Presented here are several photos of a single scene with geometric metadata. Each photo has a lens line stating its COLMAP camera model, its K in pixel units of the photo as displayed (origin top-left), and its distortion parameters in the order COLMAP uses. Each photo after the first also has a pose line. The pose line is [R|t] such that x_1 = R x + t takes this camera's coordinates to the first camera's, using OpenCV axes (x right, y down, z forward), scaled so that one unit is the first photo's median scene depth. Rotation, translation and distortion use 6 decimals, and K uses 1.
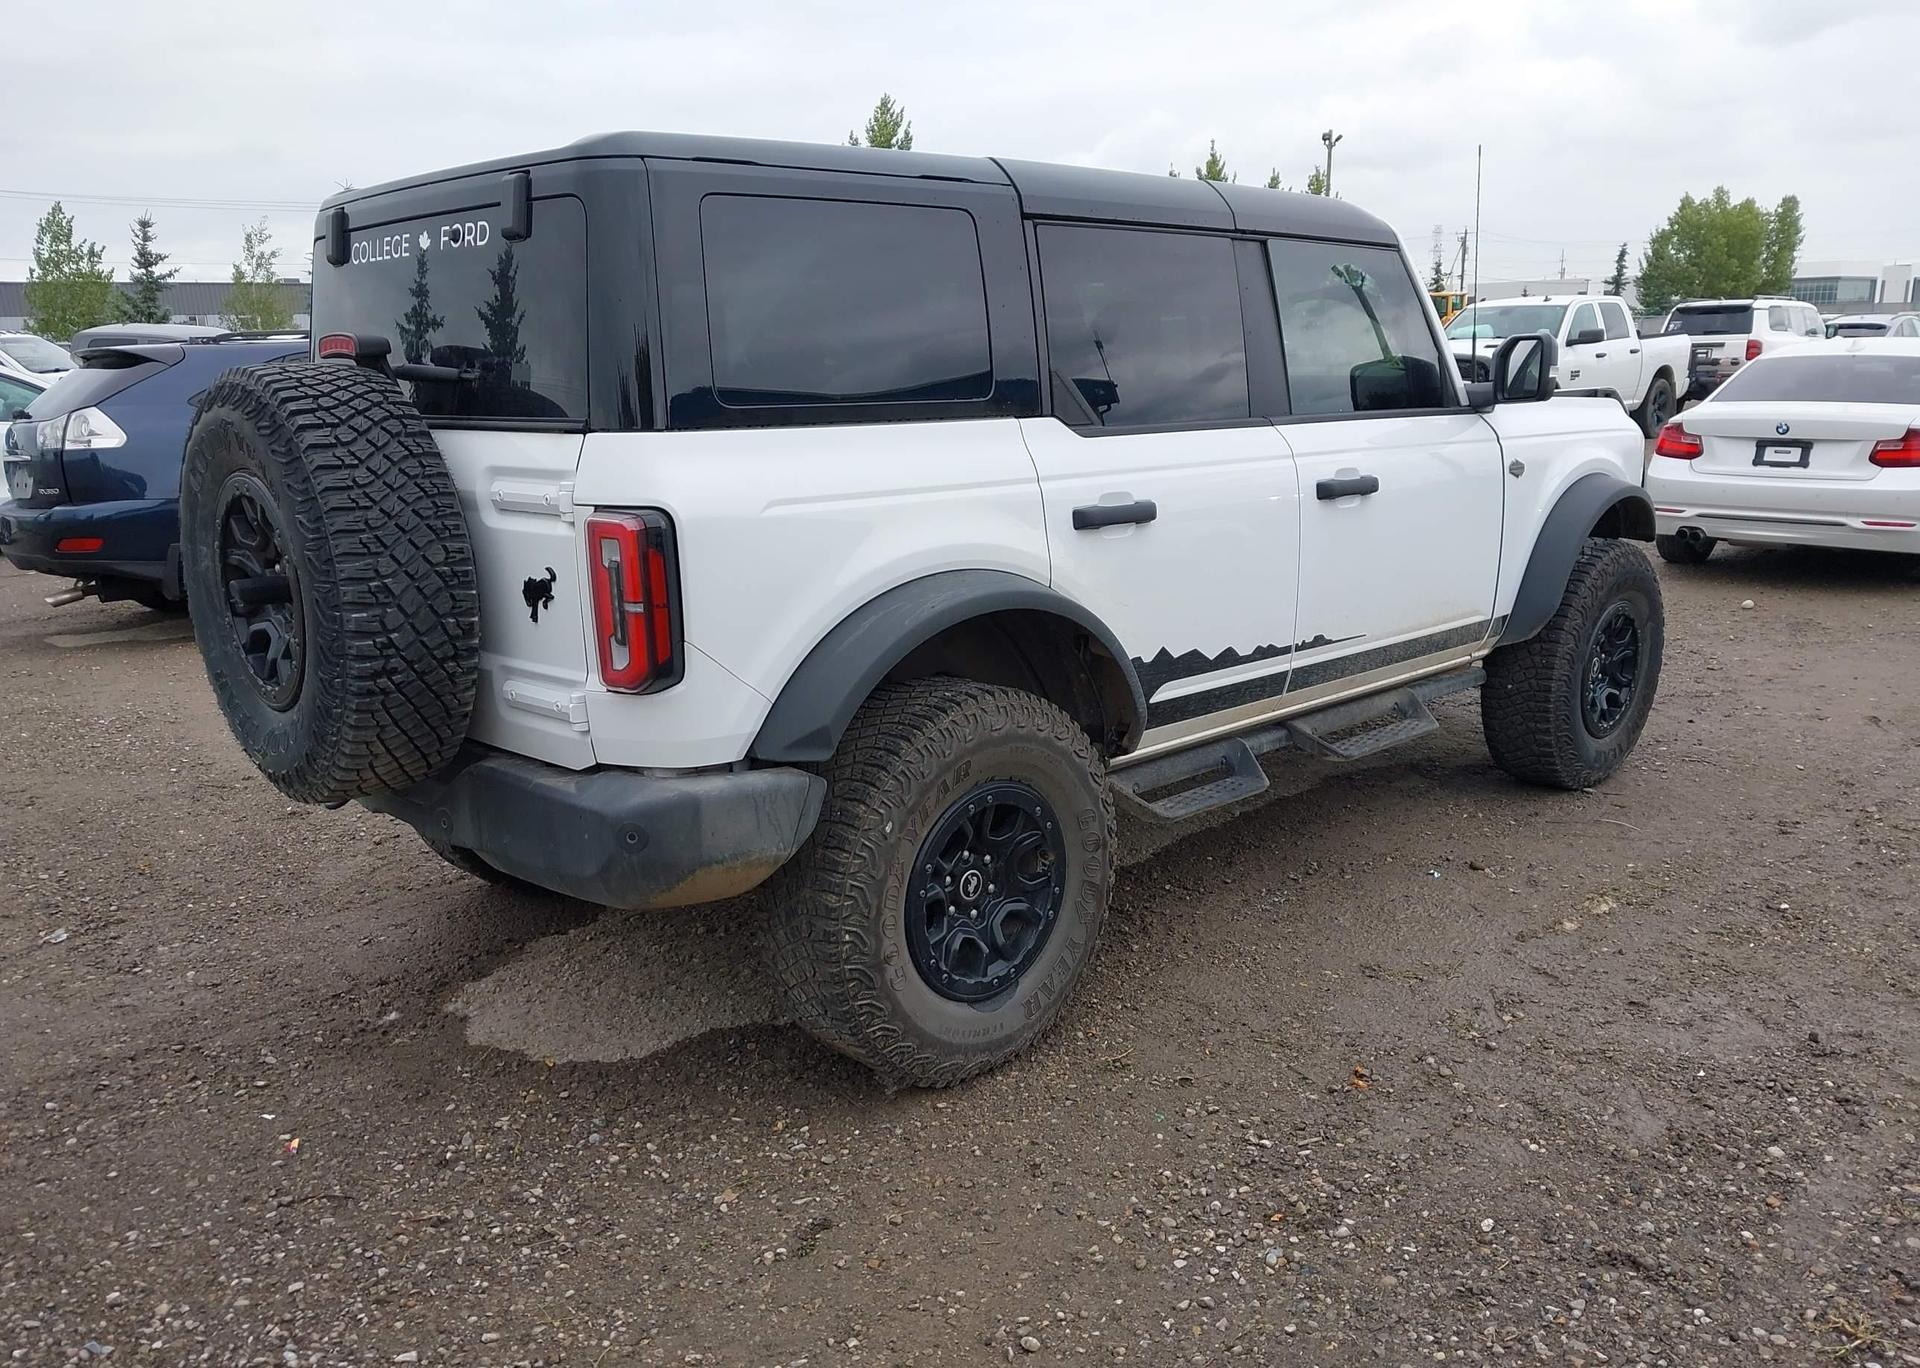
lens RADIAL K [[1489.0, 0, 964.5], [0, 1489.0, 723.3], [0, 0, 1]] dist [0.108078, -0.176098]
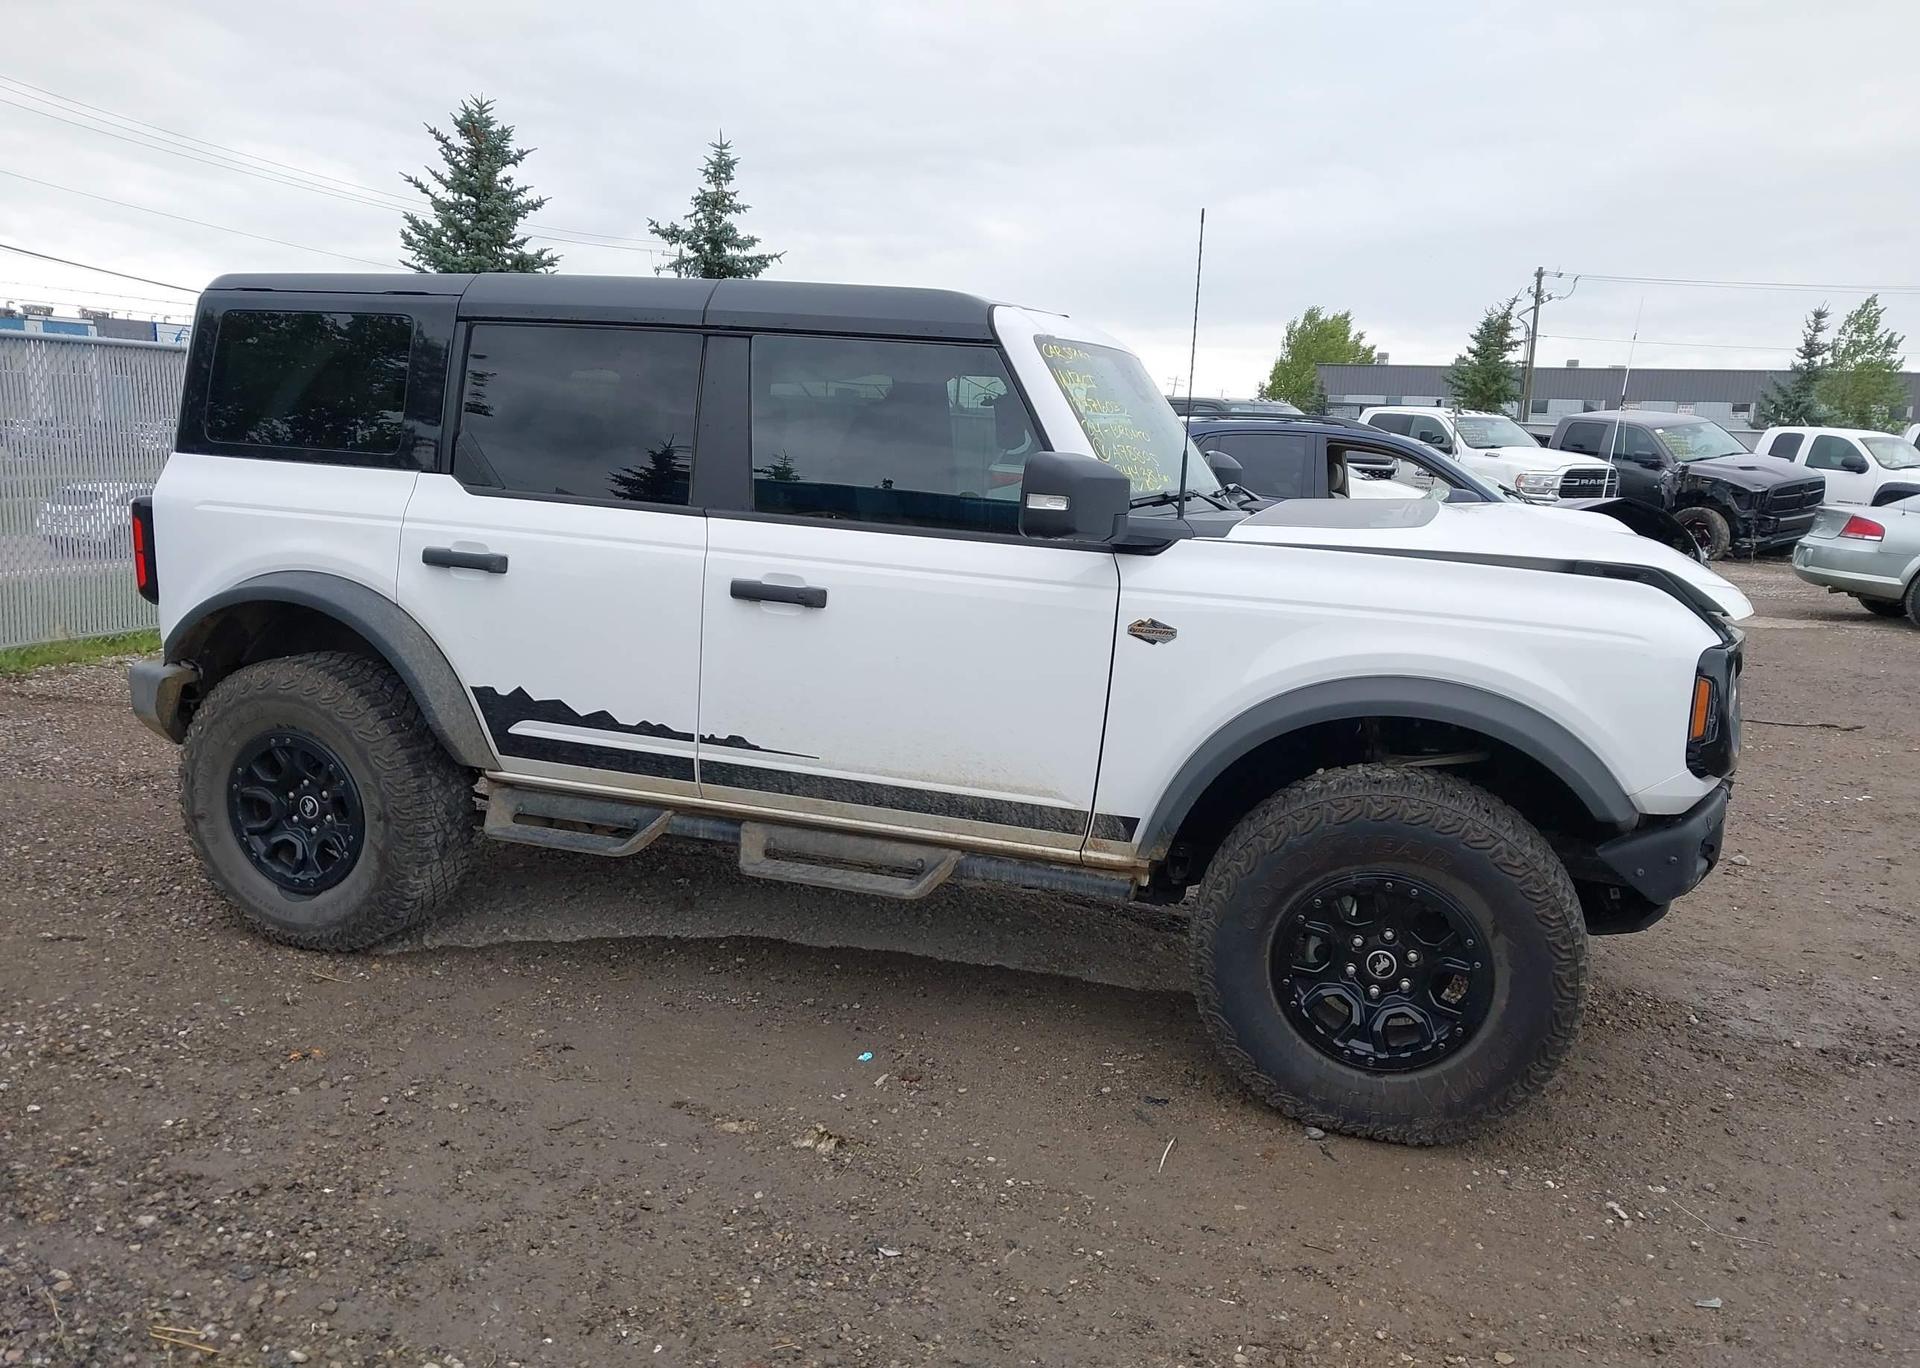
lens RADIAL K [[1484.9, 0, 960.3], [0, 1484.9, 729.3], [0, 0, 1]] dist [0.134437, -0.225928]
pose [[0.459303, 0.219431, -0.860750, 1.375654], [-0.263253, 0.959101, 0.104030, -0.244683], [0.848374, 0.178814, 0.498284, 0.777860]]
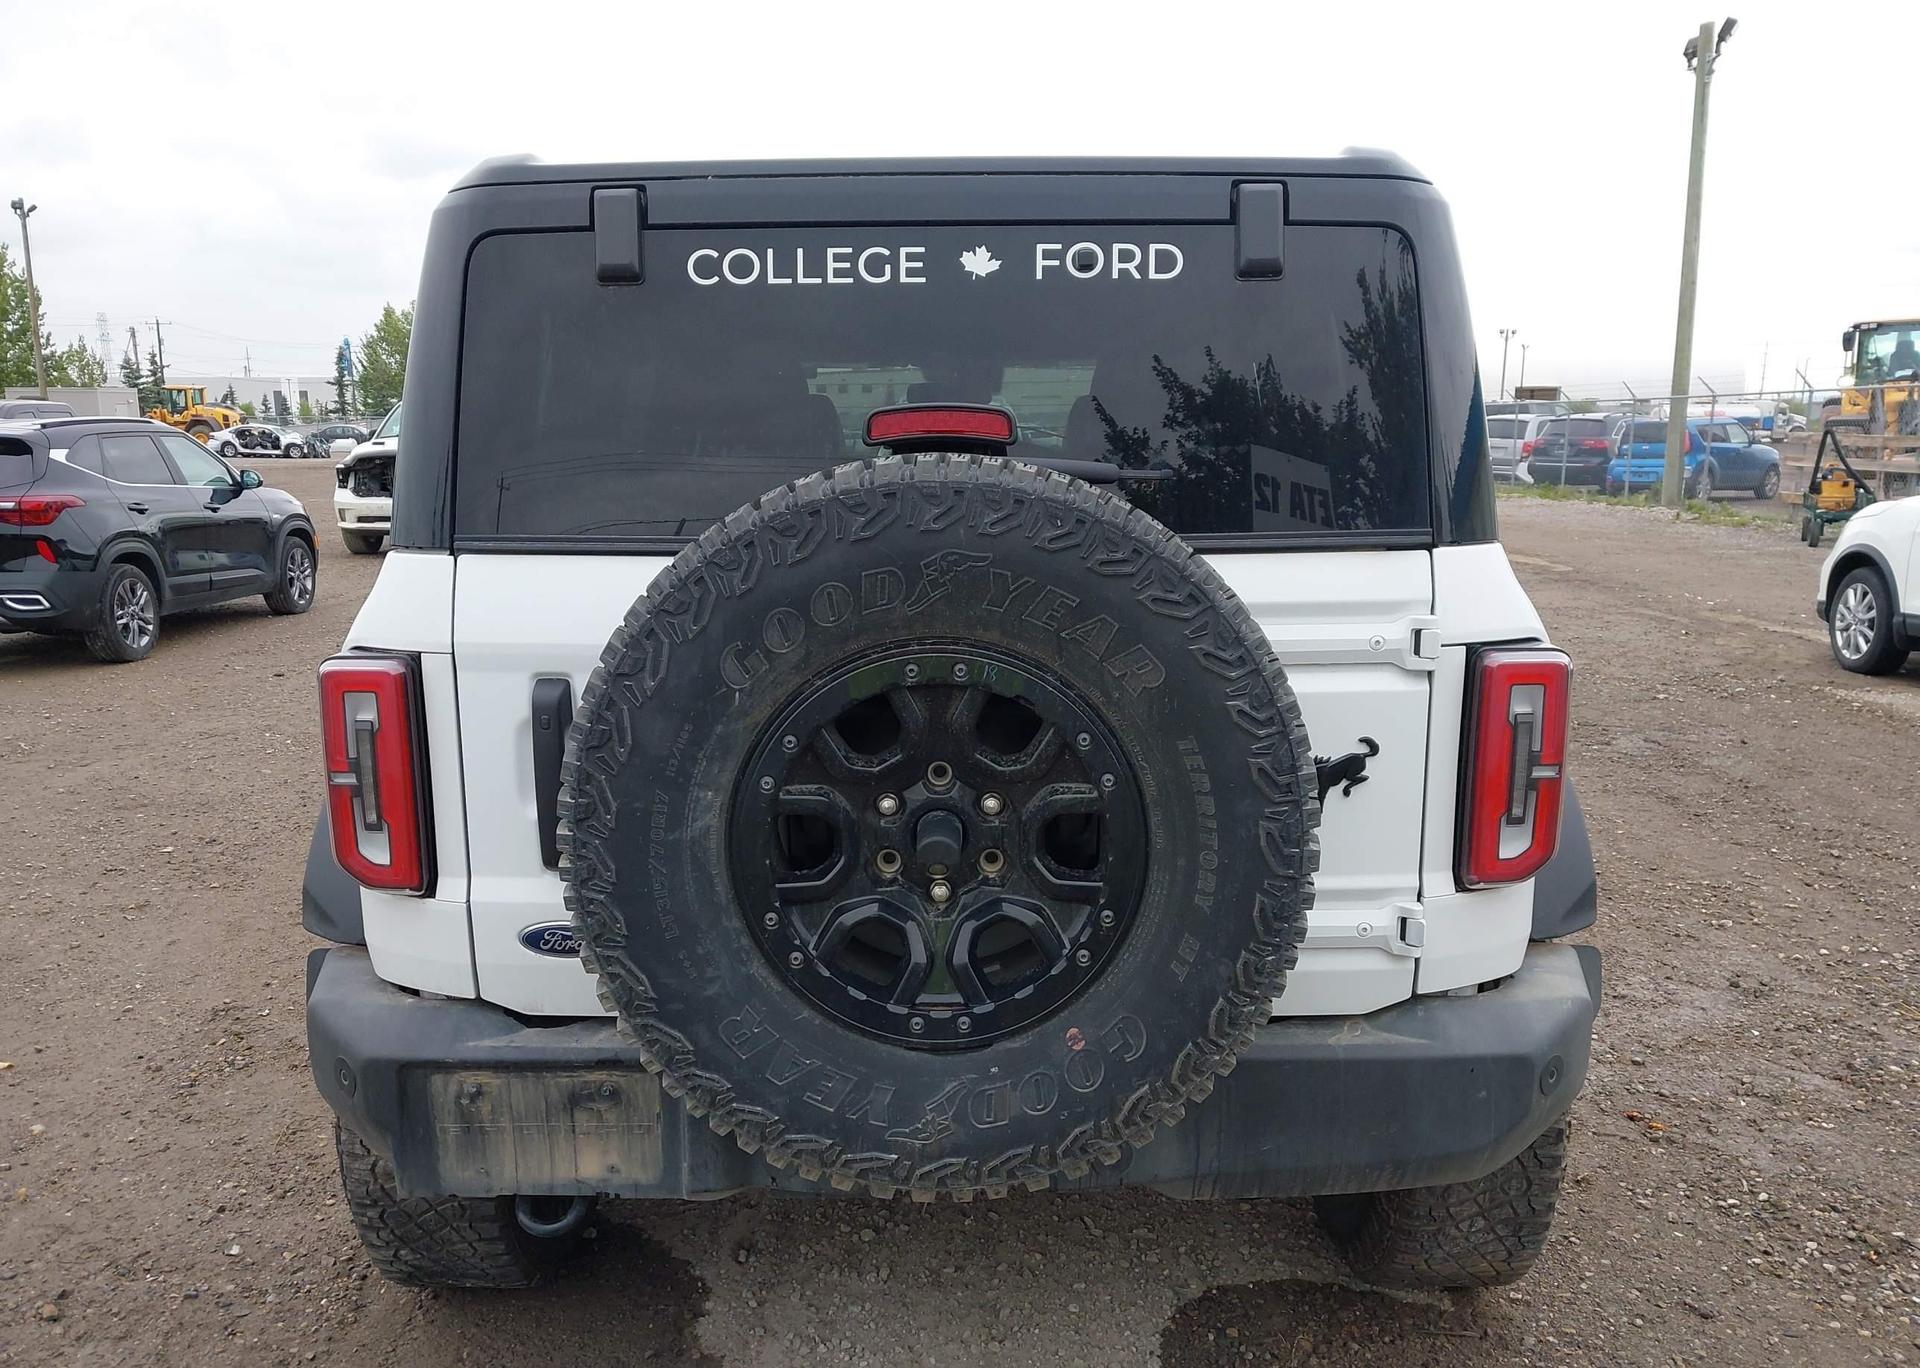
lens RADIAL K [[1489.0, 0, 964.5], [0, 1489.0, 723.3], [0, 0, 1]] dist [0.108078, -0.176098]
pose [[0.679507, -0.114111, 0.724740, -0.791556], [0.159404, 0.987195, 0.005980, -0.124811], [-0.716143, 0.111463, 0.688996, 0.558138]]
